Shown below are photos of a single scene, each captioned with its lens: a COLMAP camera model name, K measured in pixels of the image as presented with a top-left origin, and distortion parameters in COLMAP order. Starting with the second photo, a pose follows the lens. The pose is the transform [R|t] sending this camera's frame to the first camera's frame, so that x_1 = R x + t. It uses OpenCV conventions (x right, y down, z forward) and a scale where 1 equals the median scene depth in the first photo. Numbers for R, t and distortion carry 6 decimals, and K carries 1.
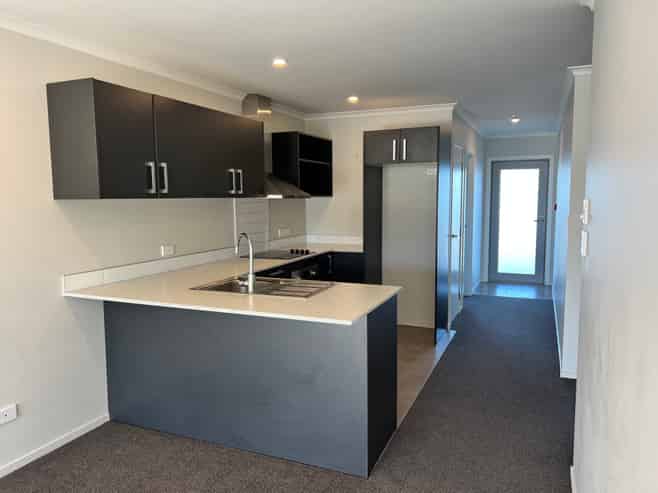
lens RADIAL K [[492.0, 0, 329.1], [0, 492.0, 245.4], [0, 0, 1]] dist [0.043843, 0.000368]
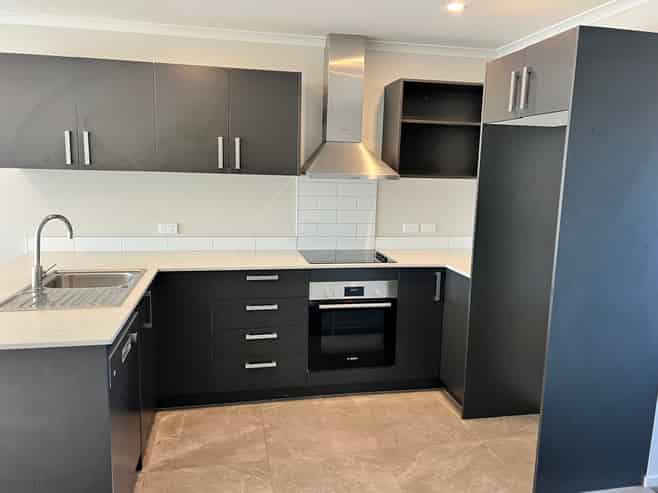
lens RADIAL K [[492.0, 0, 329.1], [0, 492.0, 248.1], [0, 0, 1]] dist [0.043843, 0.000368]
pose [[0.572122, 0.146316, -0.807012, 0.438855], [-0.109380, 0.988781, 0.101729, -0.059902], [0.812842, 0.030070, 0.581707, 0.520612]]
